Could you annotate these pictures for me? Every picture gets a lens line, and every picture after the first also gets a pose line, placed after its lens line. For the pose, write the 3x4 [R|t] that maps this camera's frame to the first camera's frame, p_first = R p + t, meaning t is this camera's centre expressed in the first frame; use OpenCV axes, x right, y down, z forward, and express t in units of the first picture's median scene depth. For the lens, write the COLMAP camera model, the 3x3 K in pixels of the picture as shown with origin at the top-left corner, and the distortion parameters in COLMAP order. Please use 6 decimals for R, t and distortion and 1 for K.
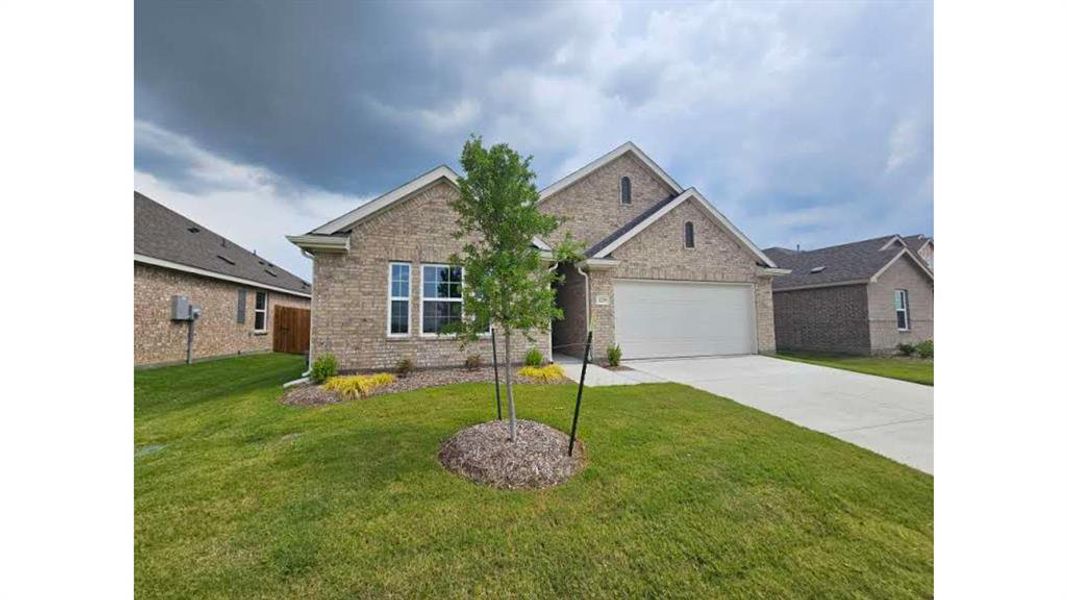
lens RADIAL K [[327.7, 0, 534.6], [0, 327.7, 299.5], [0, 0, 1]] dist [0.001306, 0.000227]
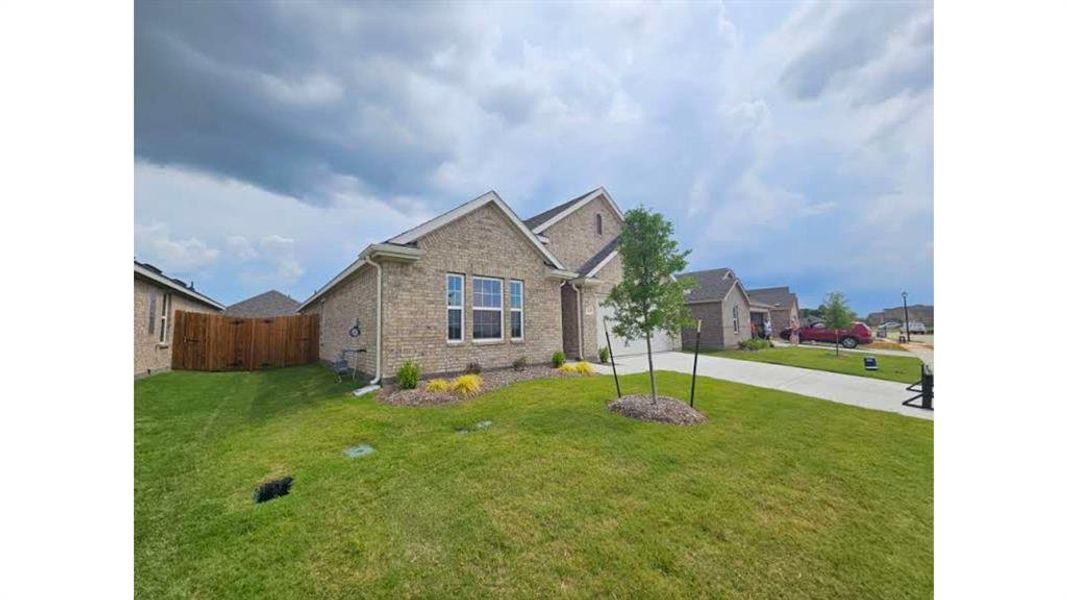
lens RADIAL K [[327.7, 0, 531.2], [0, 327.7, 300.9], [0, 0, 1]] dist [0.001306, 0.000227]
pose [[0.928298, 0.025300, 0.370974, -0.562404], [-0.017351, 0.999543, -0.024750, -0.002041], [-0.371431, 0.016539, 0.928313, -0.097979]]
